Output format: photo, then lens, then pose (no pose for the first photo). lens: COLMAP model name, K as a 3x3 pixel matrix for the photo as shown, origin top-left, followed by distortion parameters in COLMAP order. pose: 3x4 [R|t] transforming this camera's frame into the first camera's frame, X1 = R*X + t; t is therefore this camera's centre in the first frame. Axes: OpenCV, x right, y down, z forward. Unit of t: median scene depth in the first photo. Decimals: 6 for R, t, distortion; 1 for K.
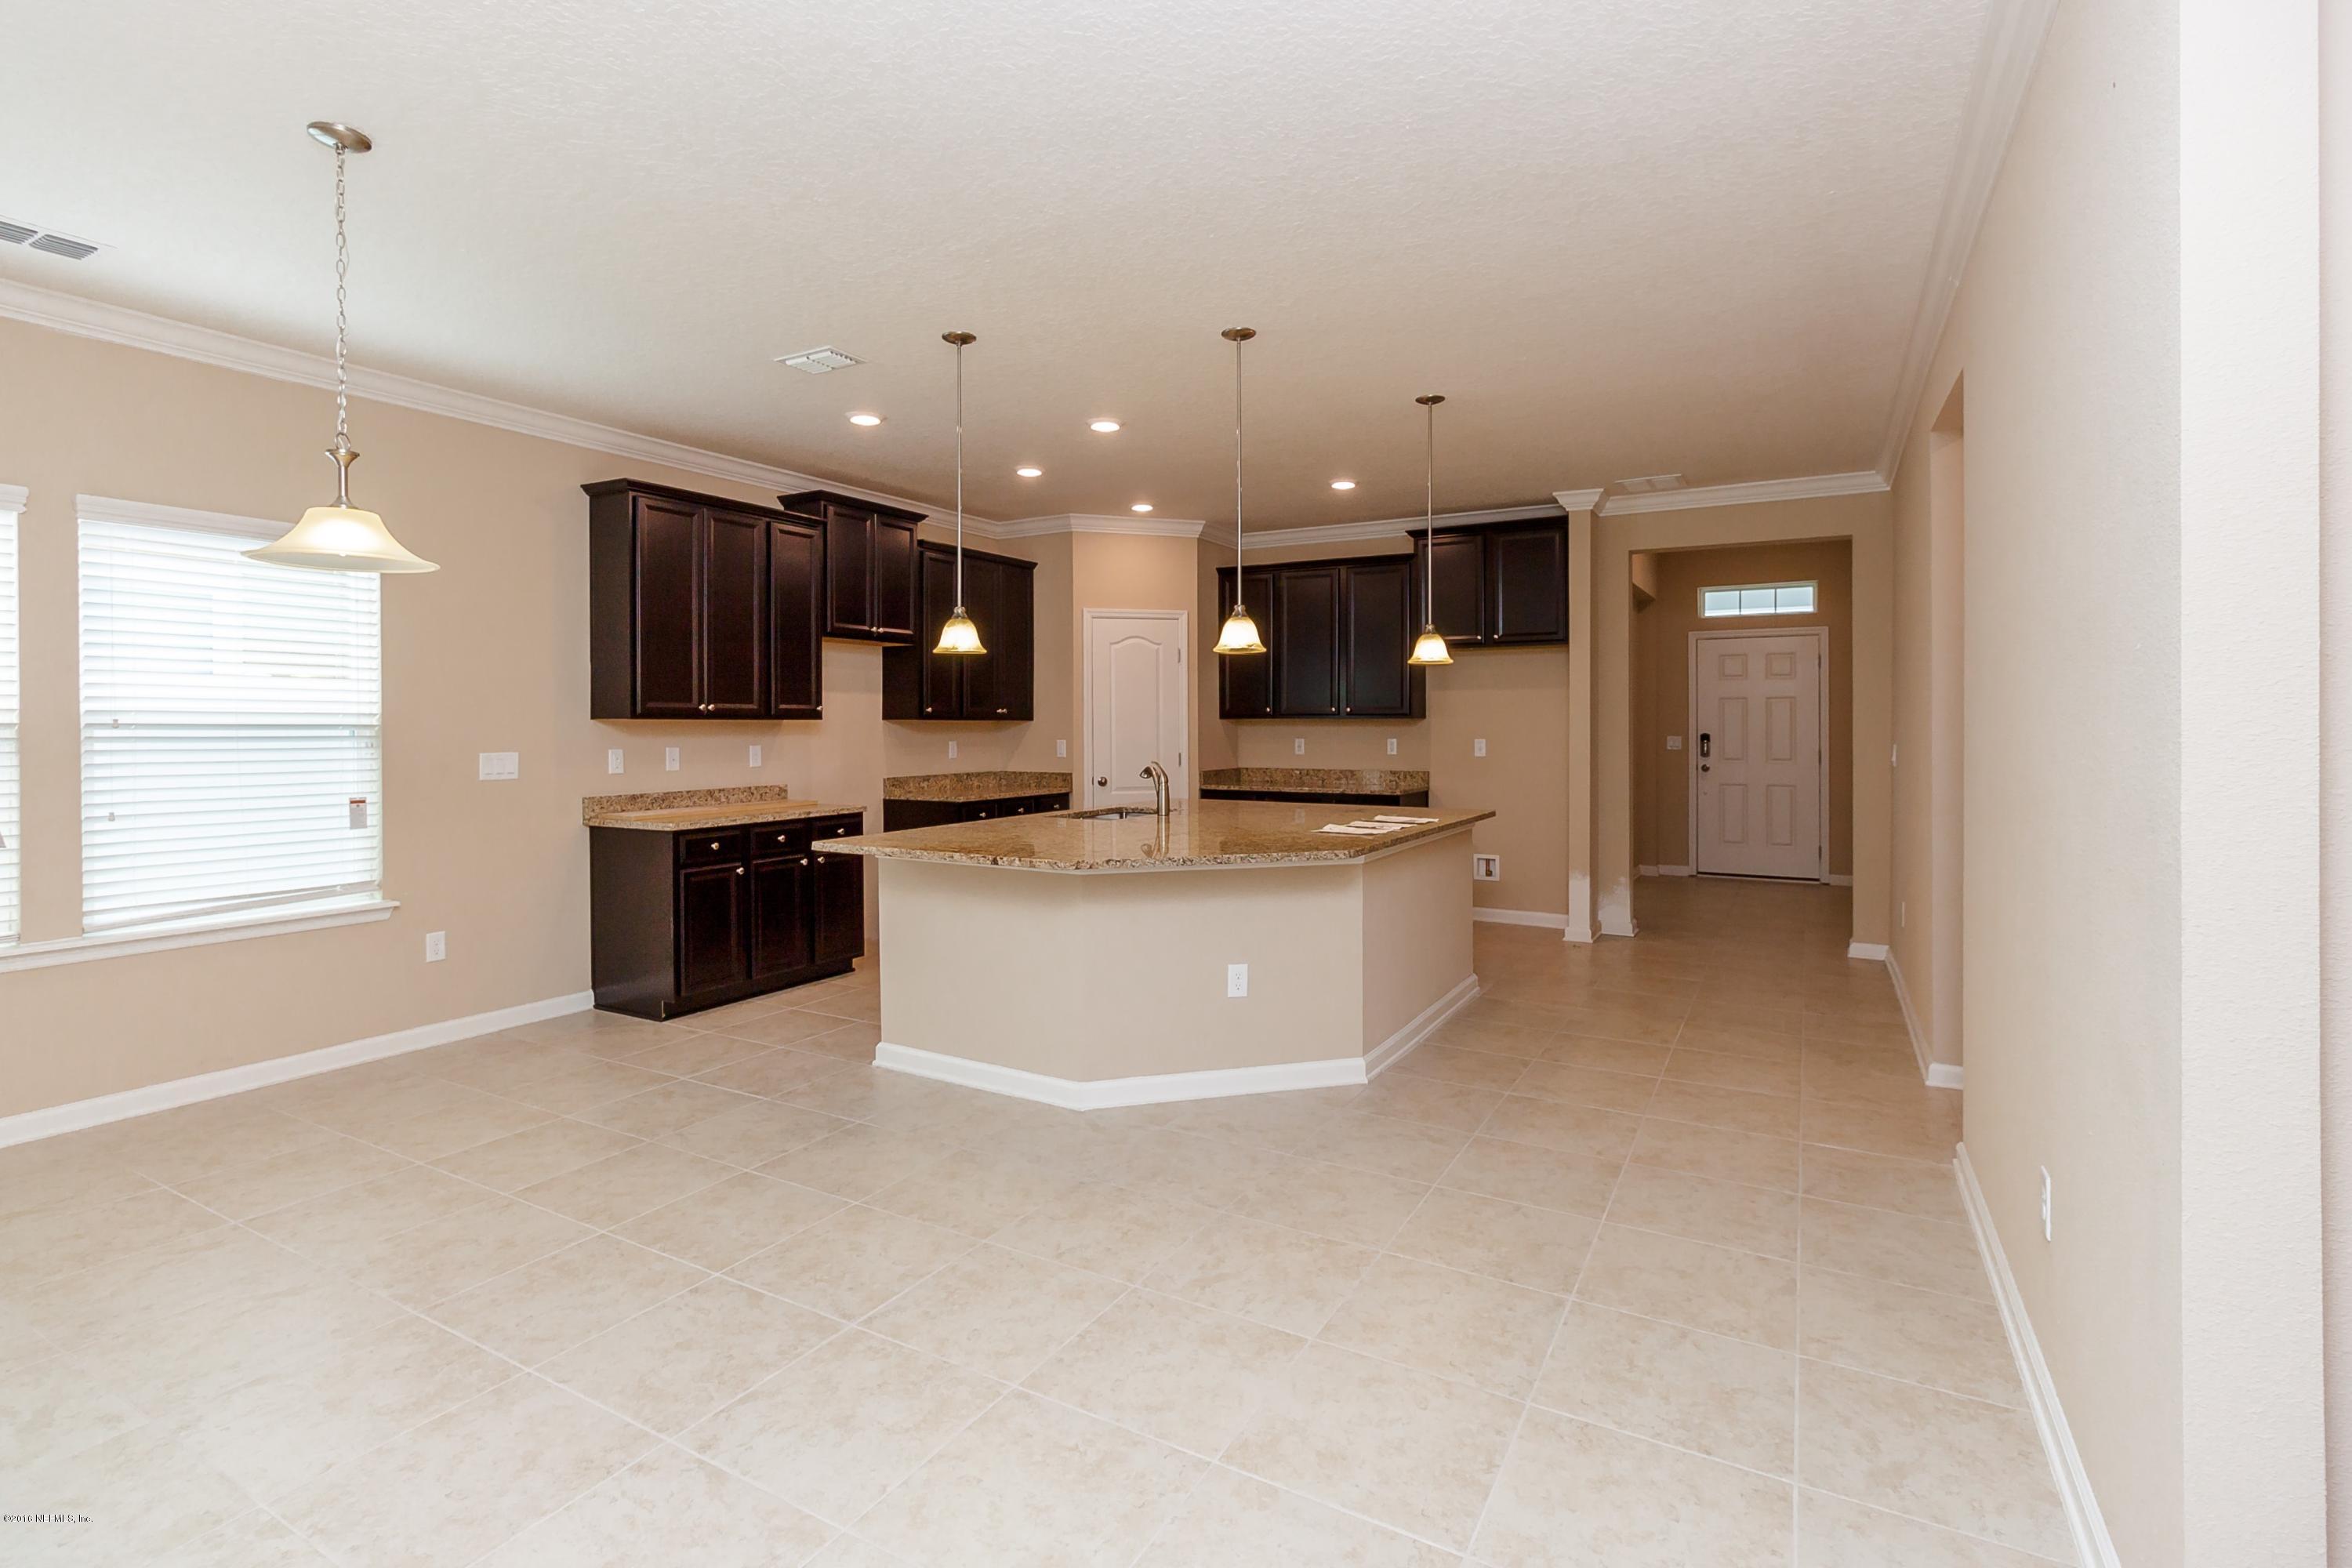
lens RADIAL K [[1125.3, 0, 1149.7], [0, 1125.3, 720.6], [0, 0, 1]] dist [0.002995, 0.000255]
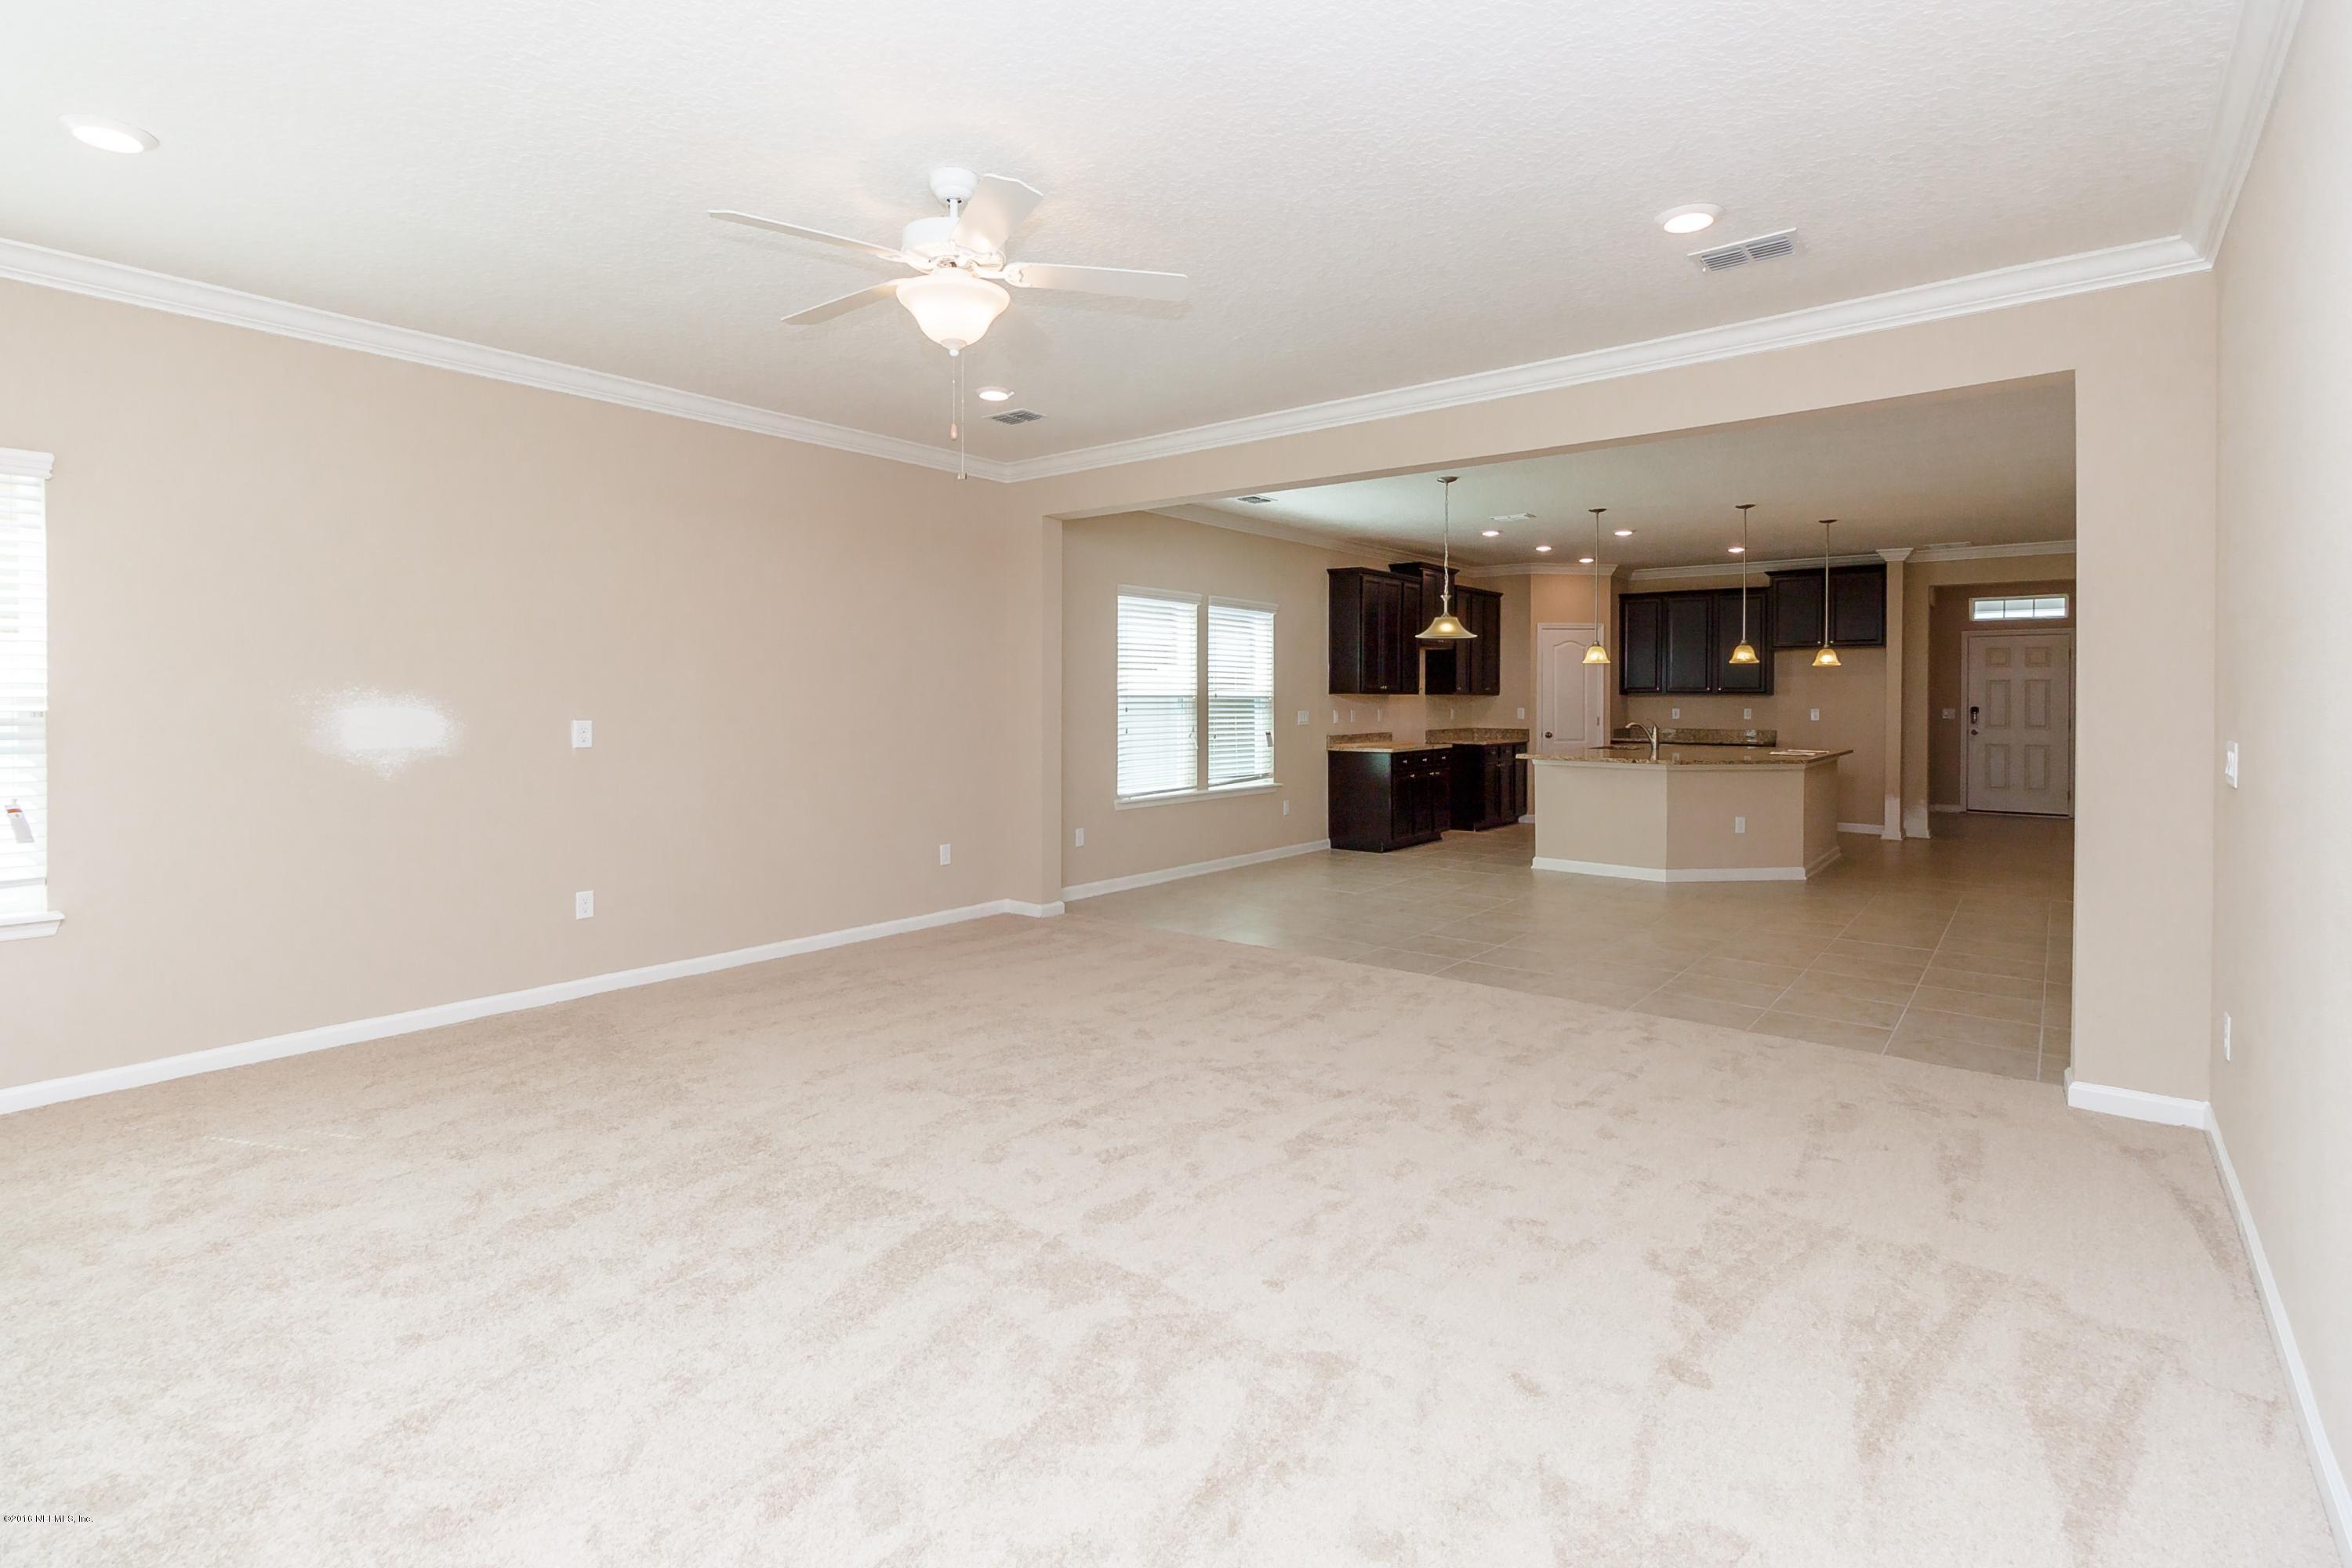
lens RADIAL K [[1114.0, 0, 1134.0], [0, 1114.0, 702.4], [0, 0, 1]] dist [0.001009, 0.000087]
pose [[0.986355, 0.004880, -0.164560, -0.388601], [-0.003759, 0.999968, 0.007119, 0.000579], [0.164589, -0.006404, 0.986341, -0.669735]]
